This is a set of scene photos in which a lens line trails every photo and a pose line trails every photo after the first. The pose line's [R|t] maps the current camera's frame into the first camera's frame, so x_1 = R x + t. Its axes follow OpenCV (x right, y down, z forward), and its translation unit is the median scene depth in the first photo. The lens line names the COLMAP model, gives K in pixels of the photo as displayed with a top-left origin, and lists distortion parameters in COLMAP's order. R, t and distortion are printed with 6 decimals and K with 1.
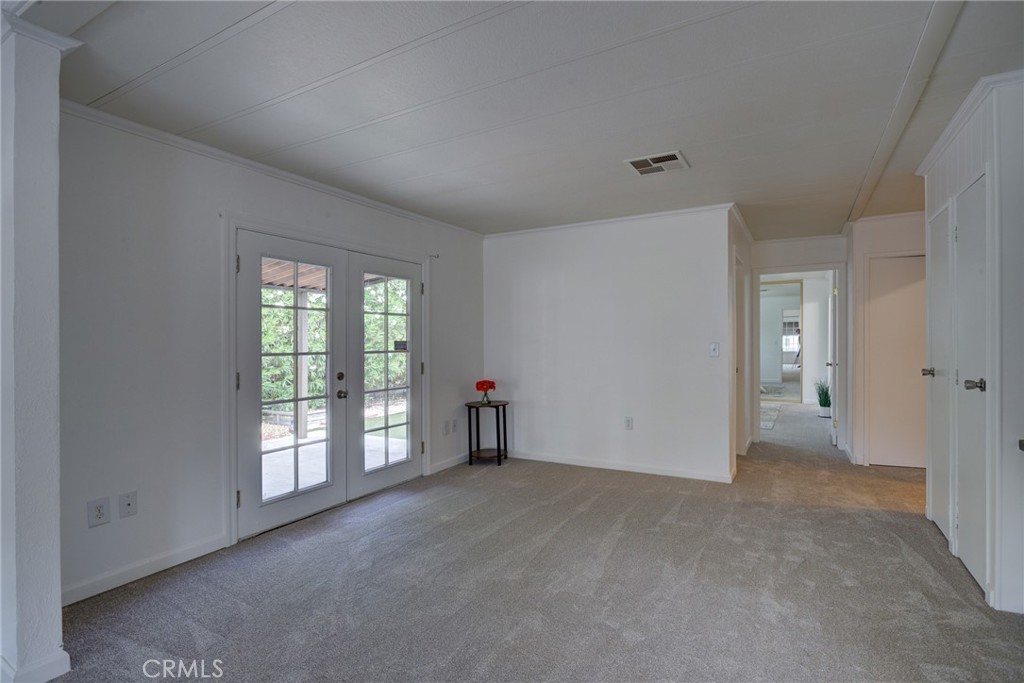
lens RADIAL K [[502.9, 0, 511.7], [0, 502.9, 339.8], [0, 0, 1]] dist [-0.018301, 0.006711]
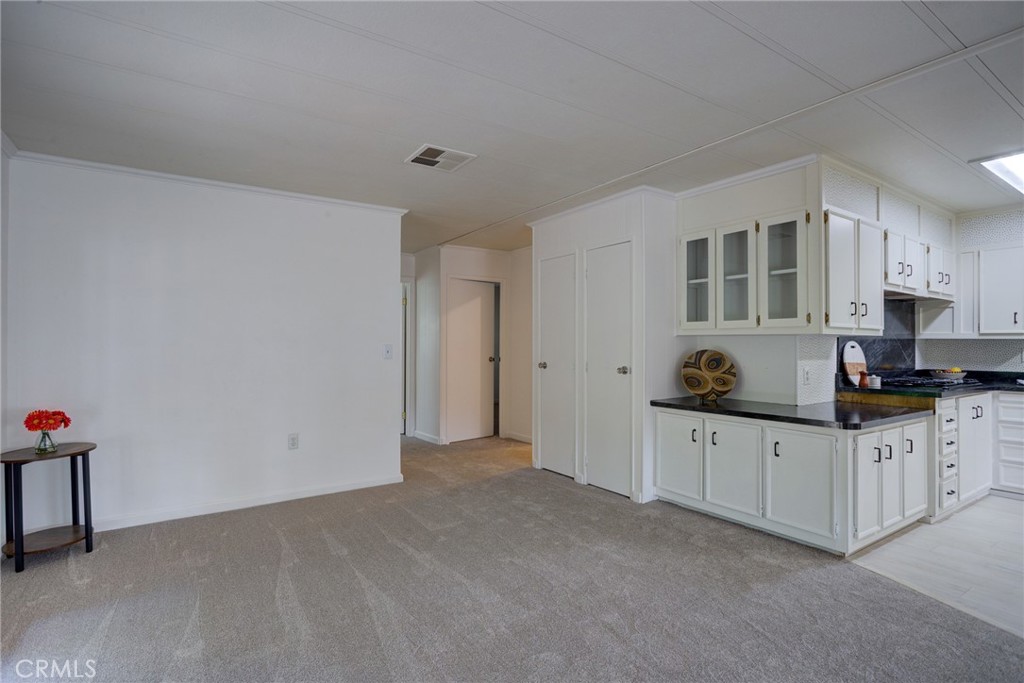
lens RADIAL K [[502.9, 0, 511.2], [0, 502.9, 342.0], [0, 0, 1]] dist [-0.018301, 0.006711]
pose [[0.437976, 0.009361, 0.898938, -0.448210], [-0.003269, 0.999956, -0.008820, 0.009092], [-0.898981, 0.000925, 0.437987, 0.397374]]
